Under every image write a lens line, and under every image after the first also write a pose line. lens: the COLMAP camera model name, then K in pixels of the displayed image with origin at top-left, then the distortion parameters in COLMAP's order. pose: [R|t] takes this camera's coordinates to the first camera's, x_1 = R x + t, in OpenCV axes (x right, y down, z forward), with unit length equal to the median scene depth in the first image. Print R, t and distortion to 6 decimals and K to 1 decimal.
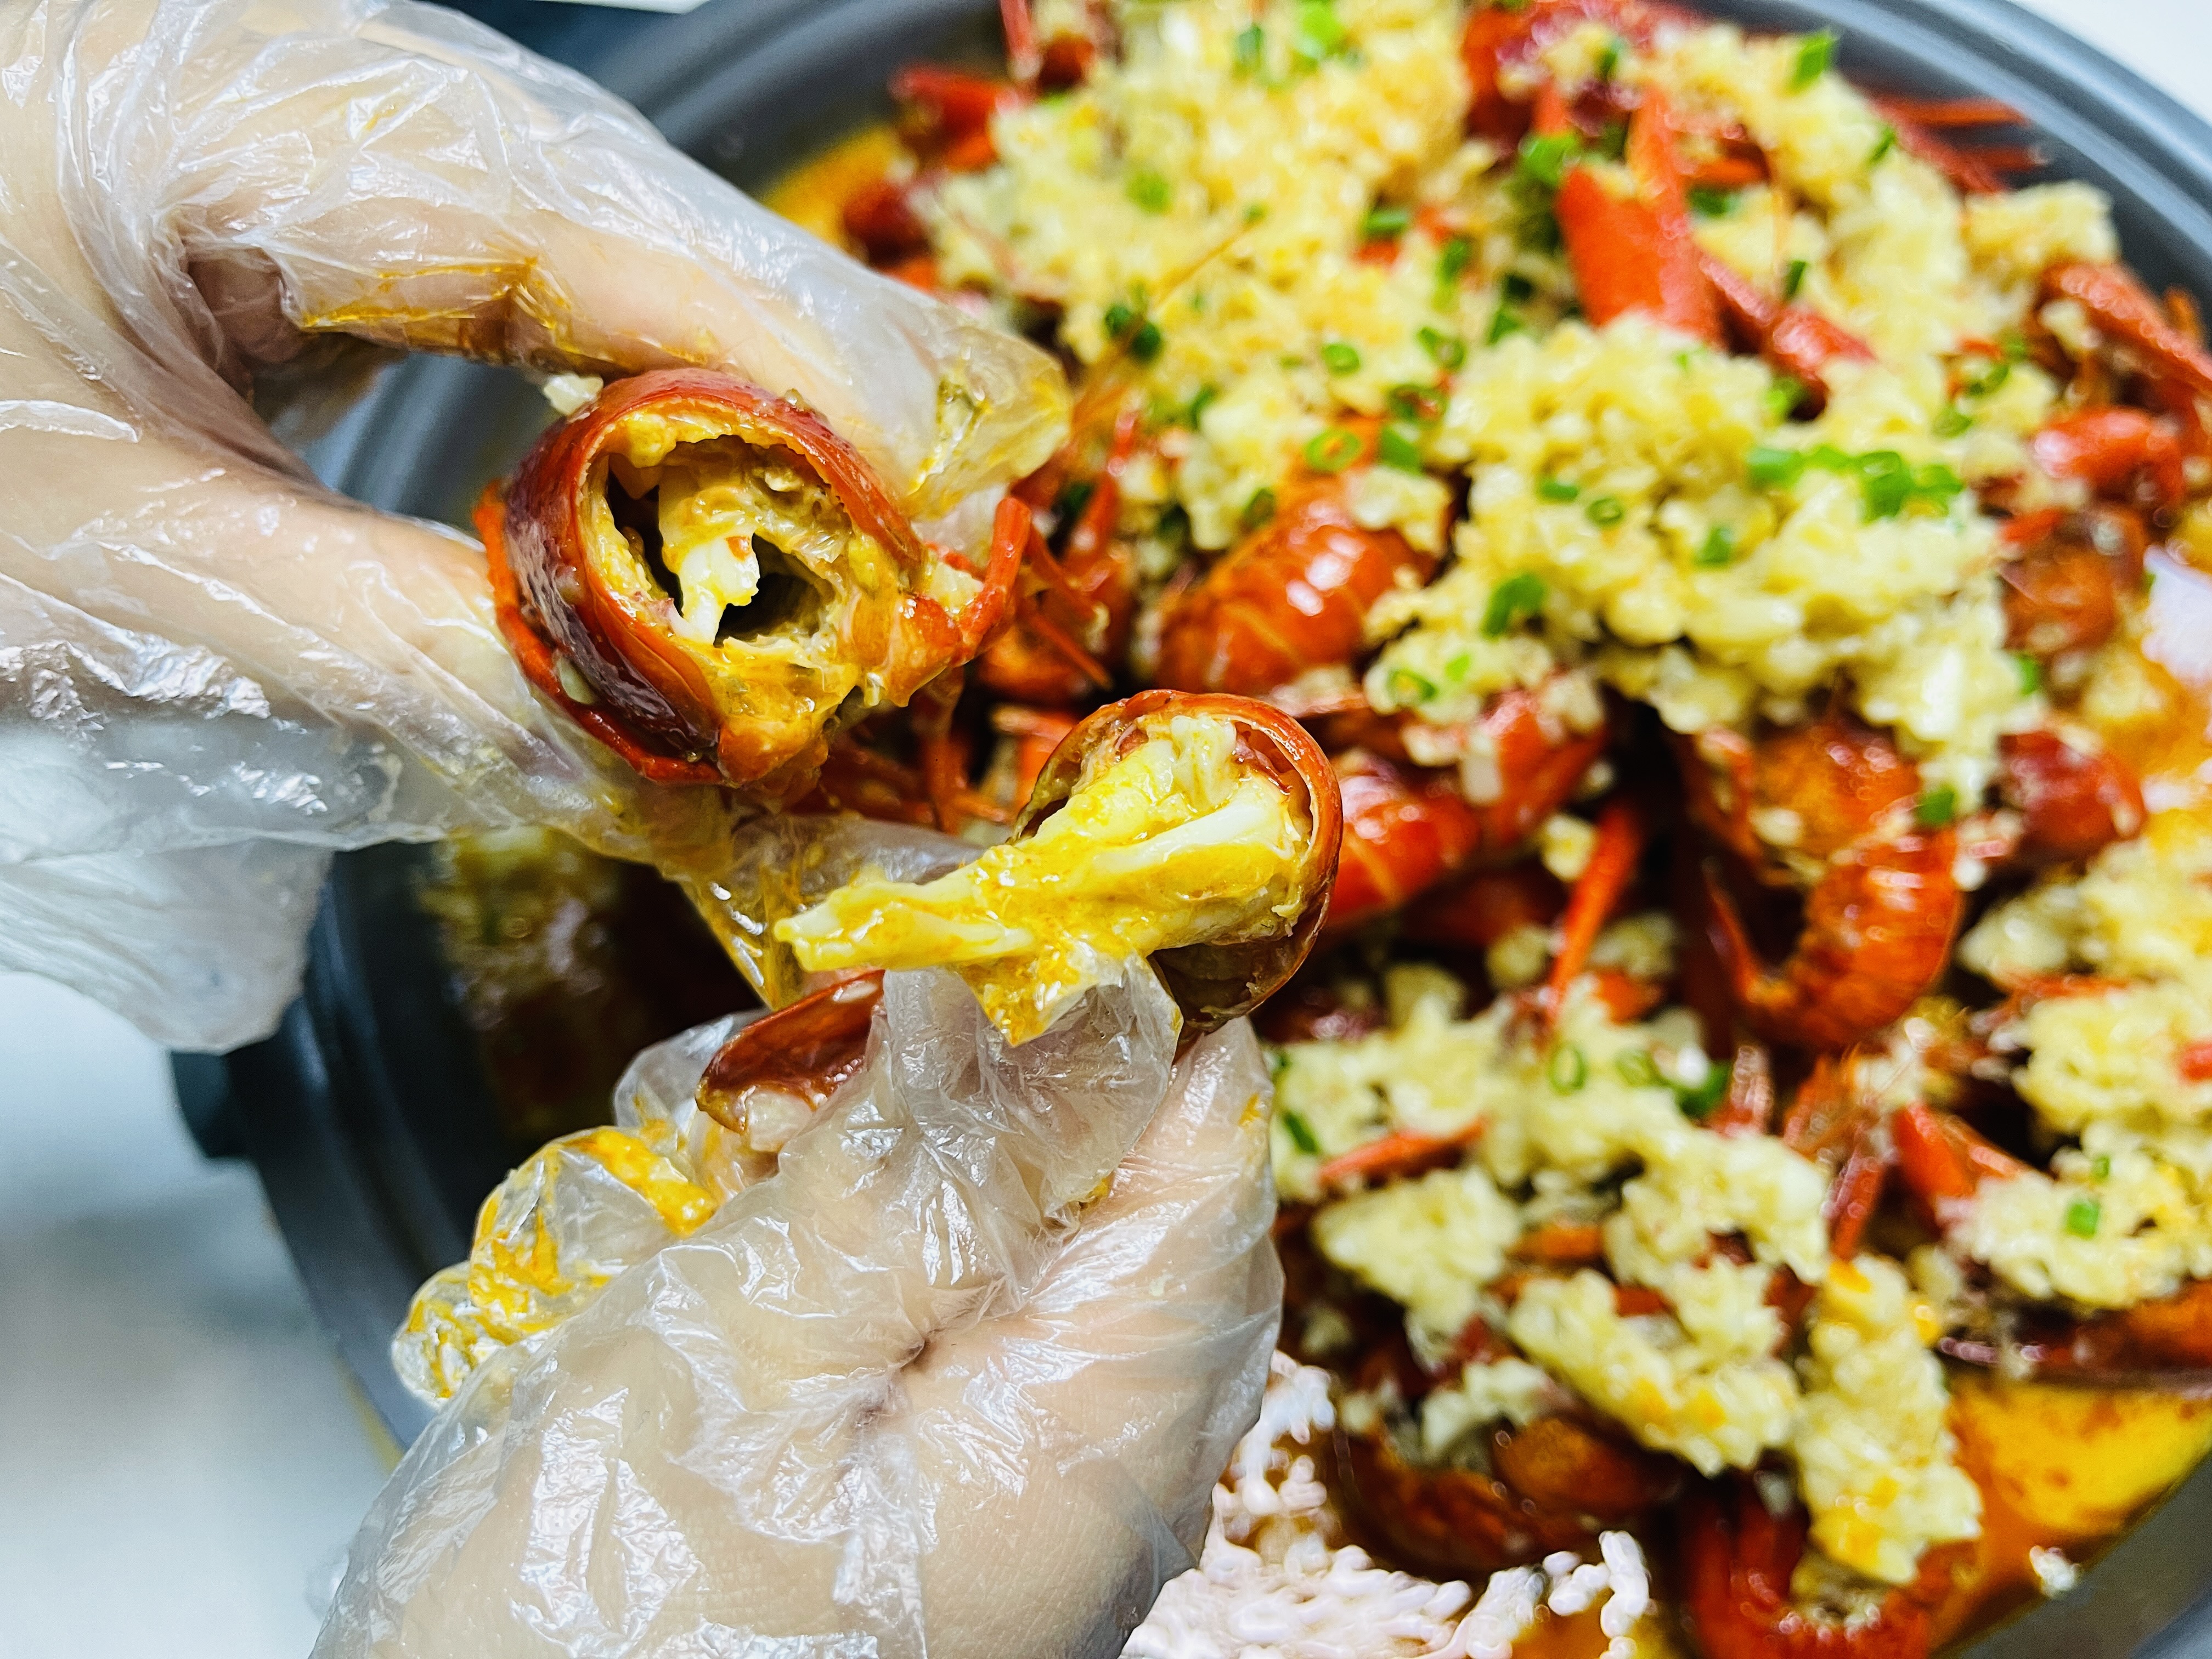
lens RADIAL K [[1729.0, 0, 1105.4], [0, 1729.0, 831.7], [0, 0, 1]] dist [0.021050, -0.037145]
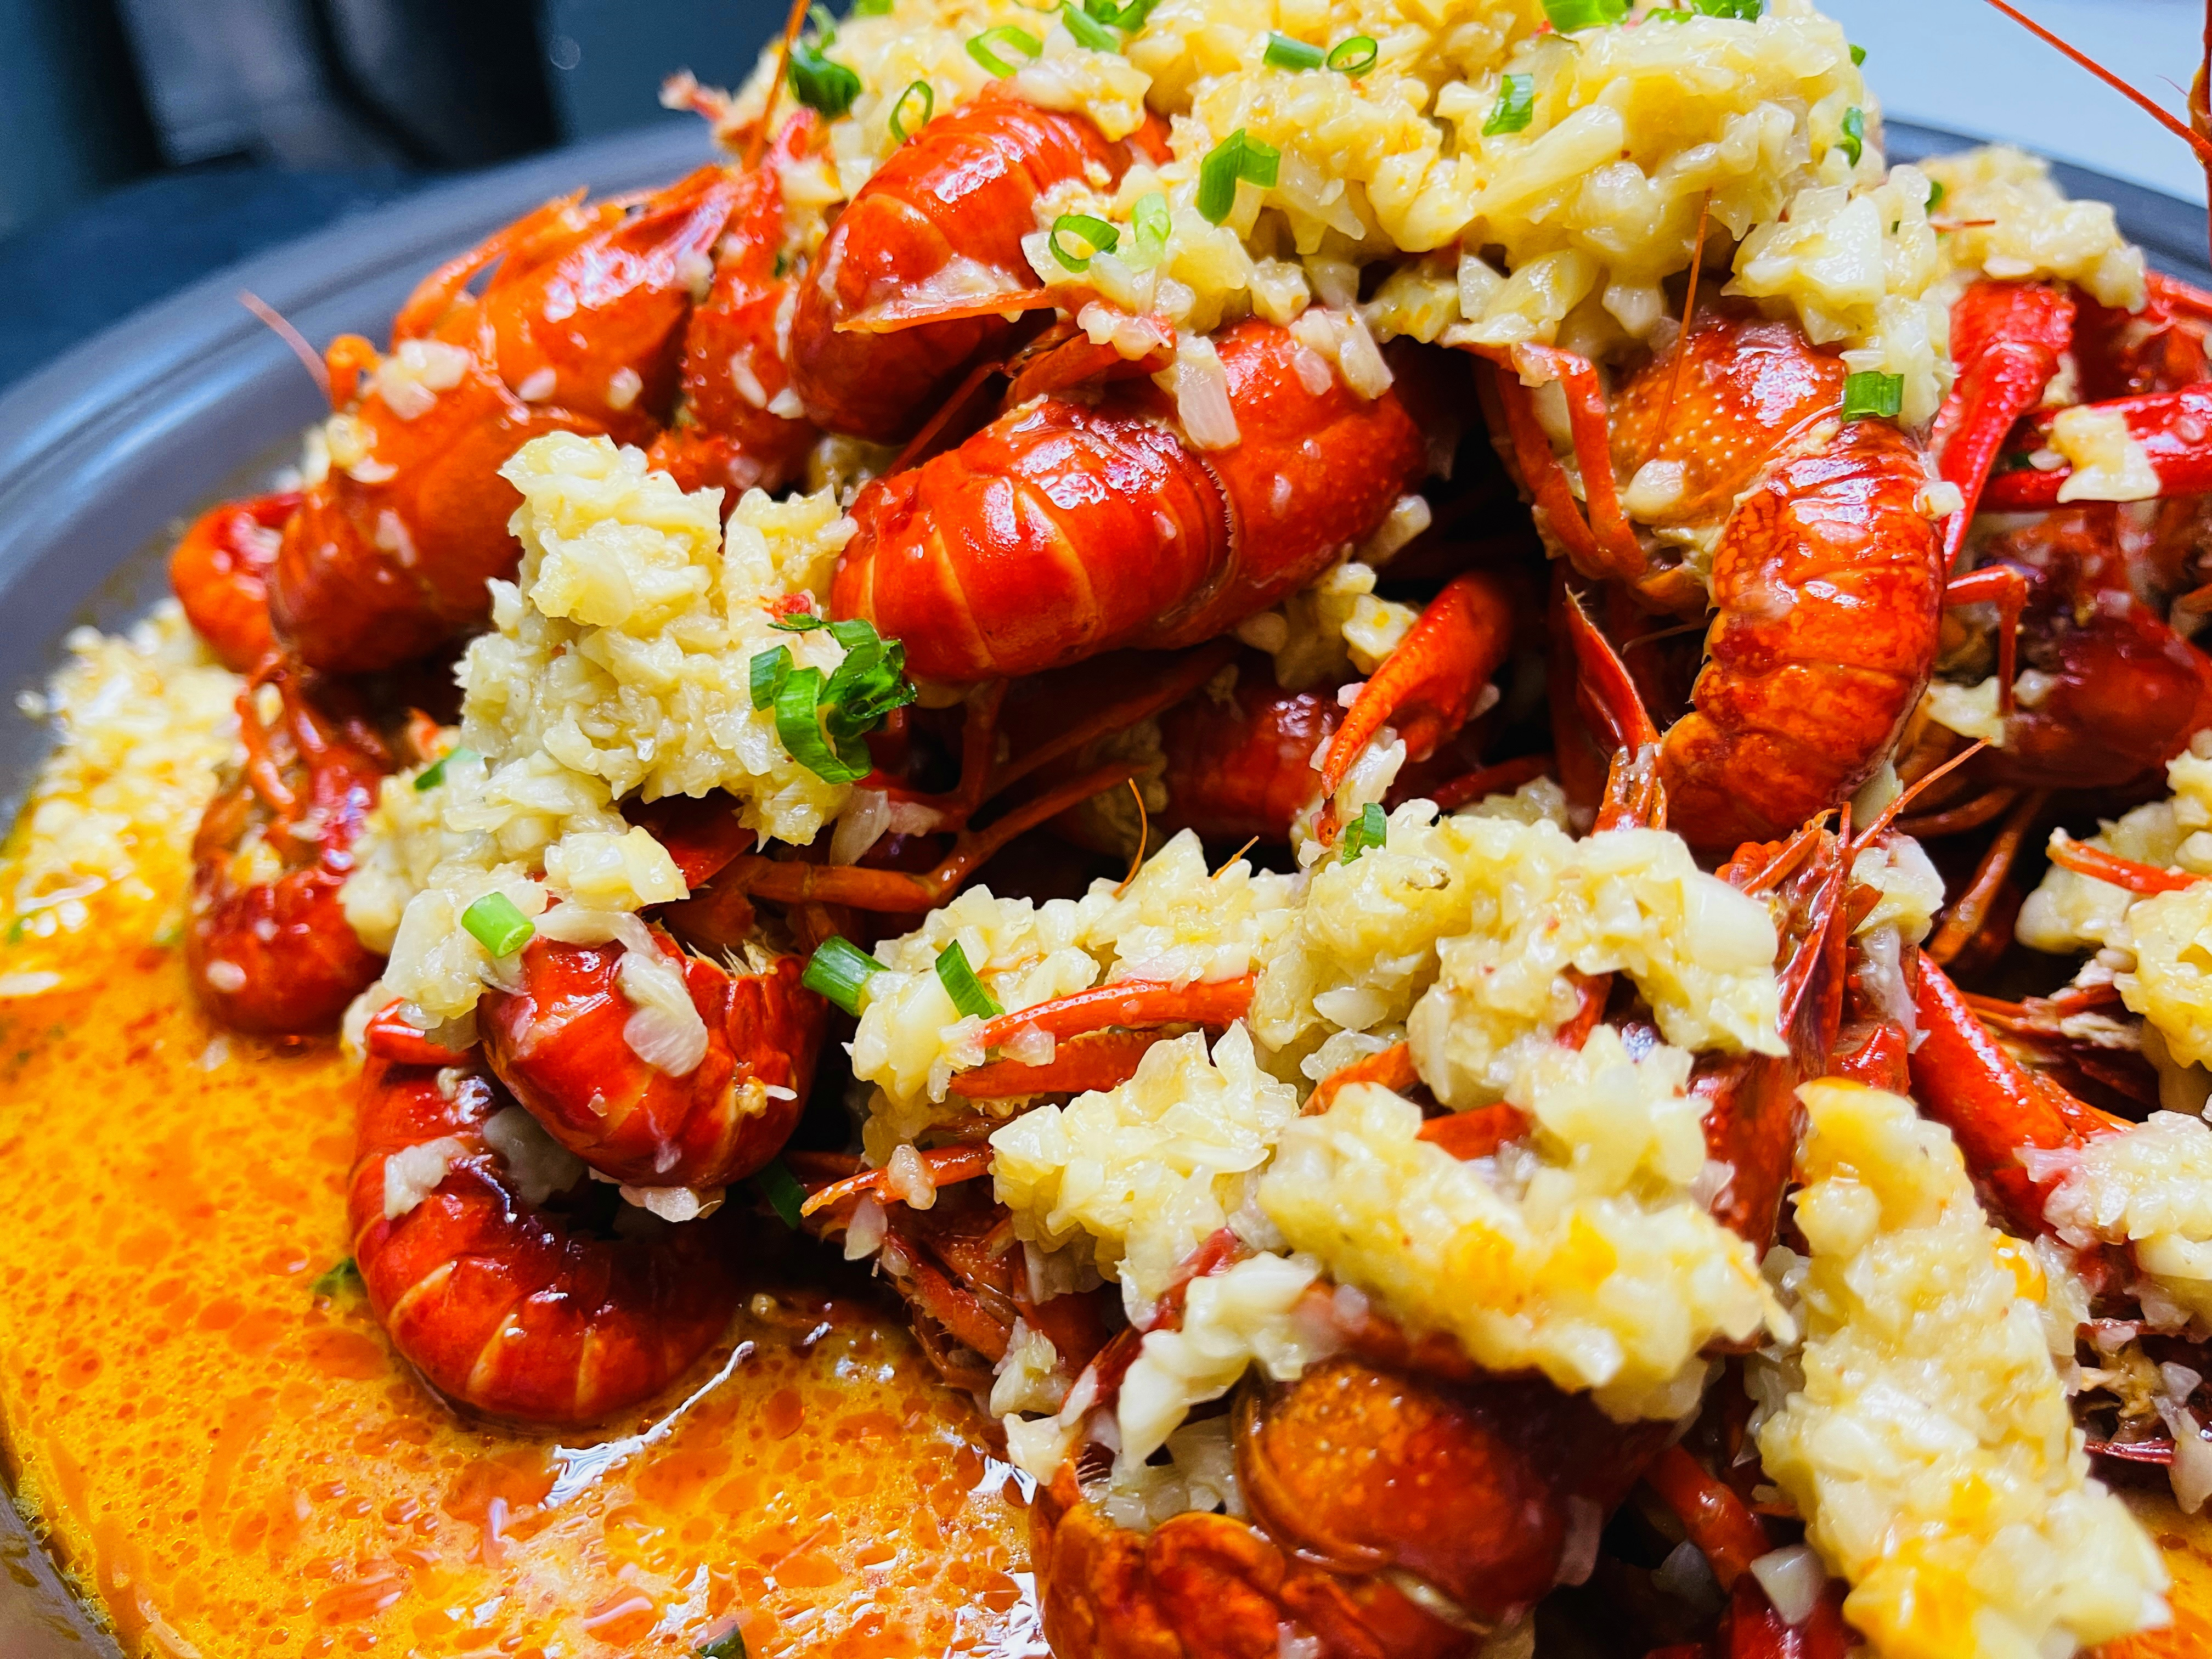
lens RADIAL K [[1729.0, 0, 1107.0], [0, 1729.0, 822.5], [0, 0, 1]] dist [0.021050, -0.037145]
pose [[0.999031, -0.002226, -0.043963, 0.209813], [-0.014628, 0.925175, -0.379258, 0.390119], [0.041518, 0.379533, 0.924246, 0.423588]]
